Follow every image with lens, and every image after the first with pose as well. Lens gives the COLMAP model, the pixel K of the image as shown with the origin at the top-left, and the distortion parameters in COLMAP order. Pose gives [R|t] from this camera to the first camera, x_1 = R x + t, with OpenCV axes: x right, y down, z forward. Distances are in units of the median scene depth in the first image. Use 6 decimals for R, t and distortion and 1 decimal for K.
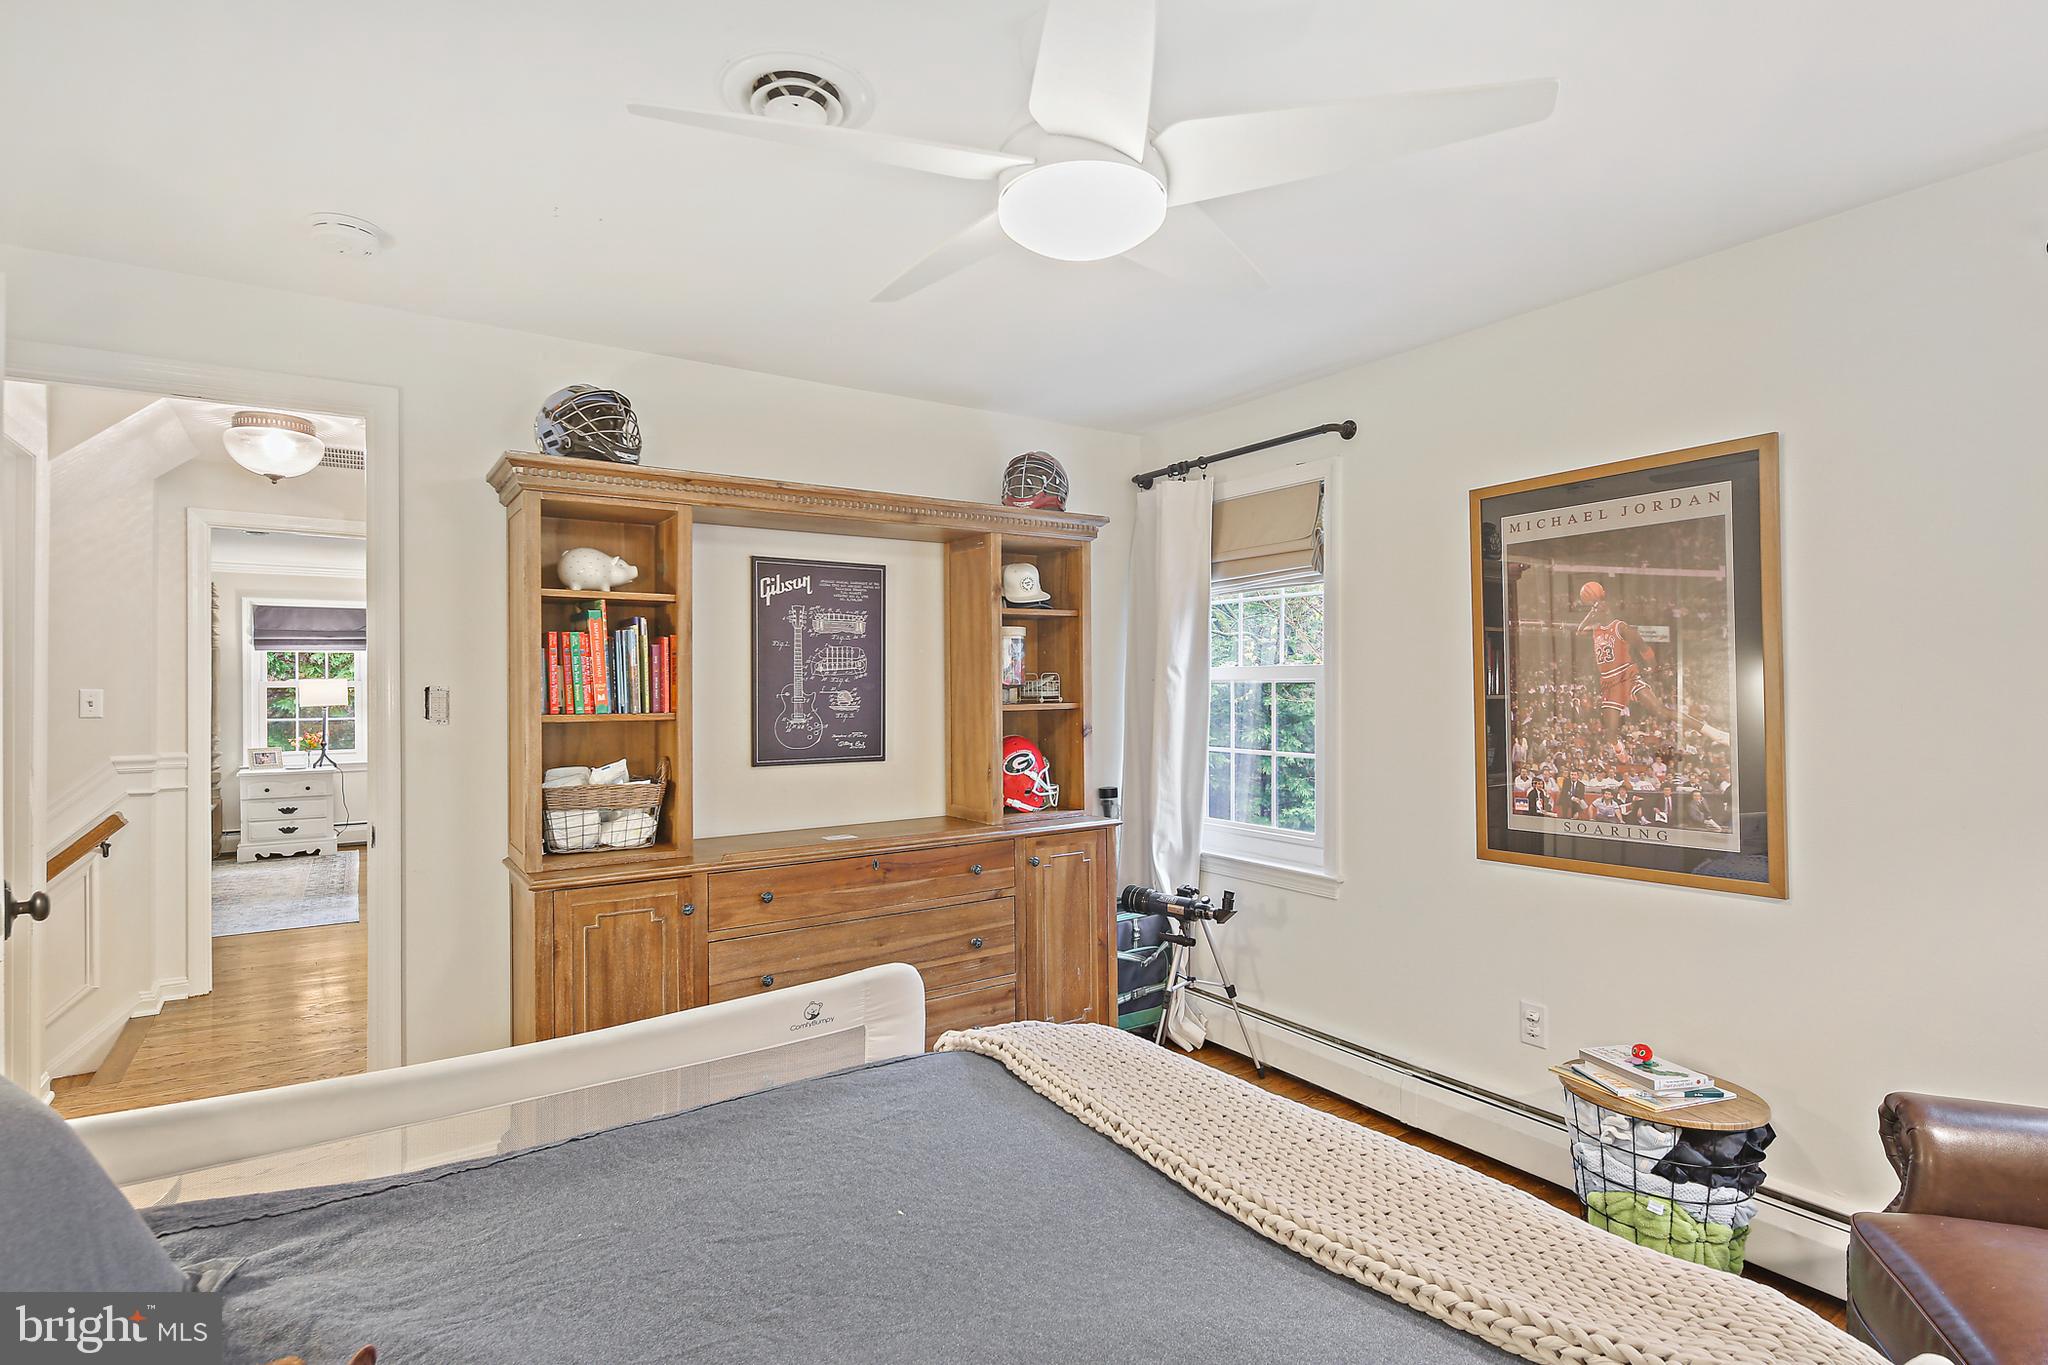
lens RADIAL K [[1007.3, 0, 1021.1], [0, 1007.3, 689.5], [0, 0, 1]] dist [0.000254, -0.000549]
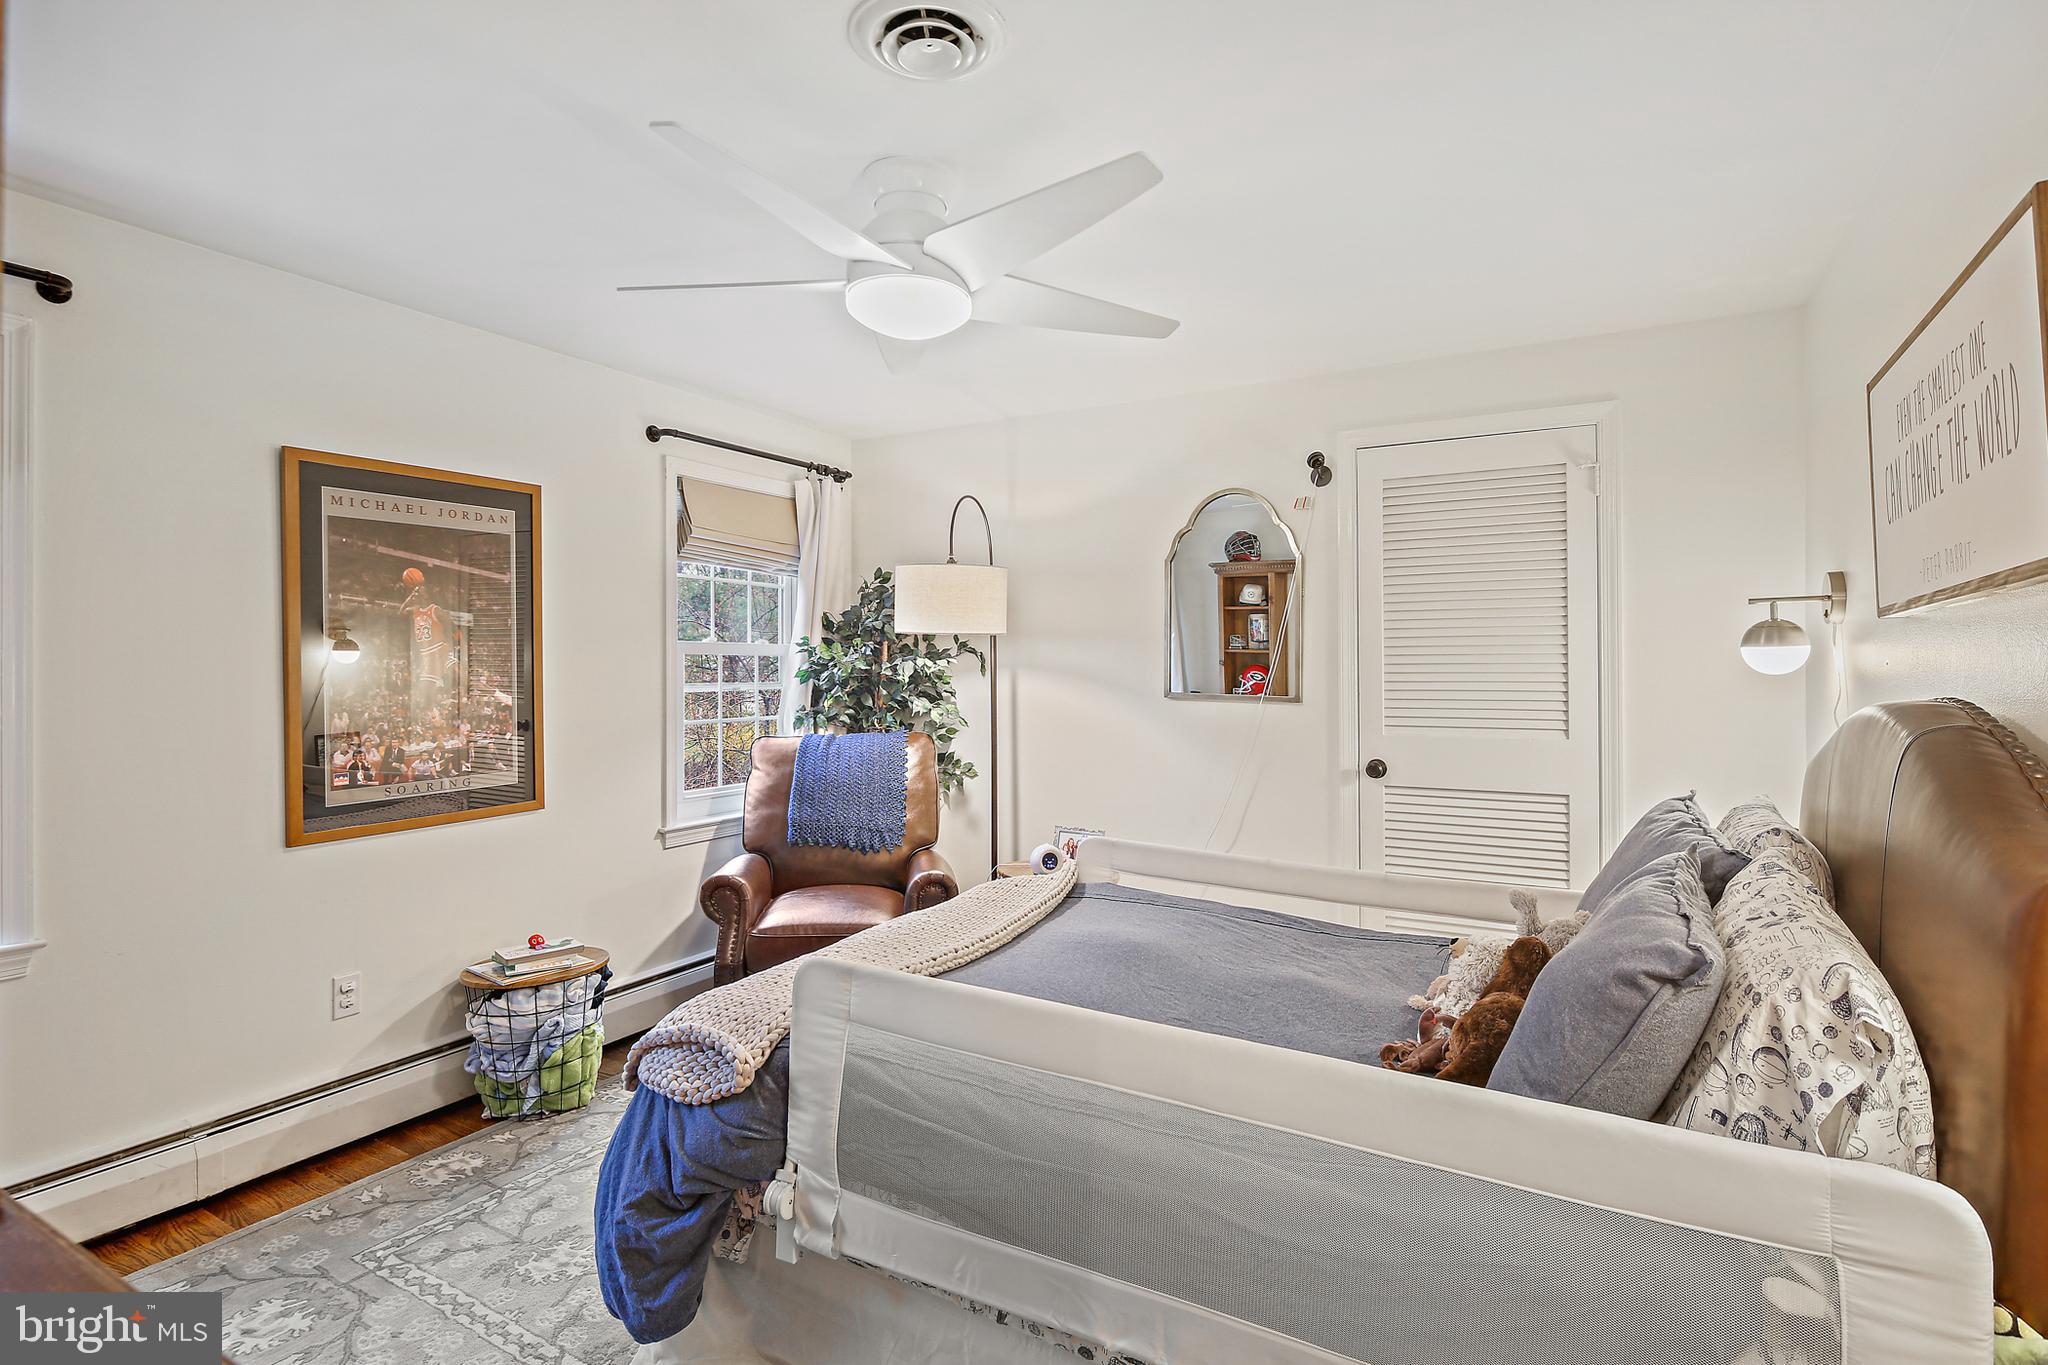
lens RADIAL K [[1007.3, 0, 1021.1], [0, 1007.3, 689.5], [0, 0, 1]] dist [0.000254, -0.000549]
pose [[-0.426161, -0.004596, 0.904636, -0.738177], [0.017530, 0.999757, 0.013337, 0.025315], [-0.904477, 0.021543, -0.425977, 0.868918]]
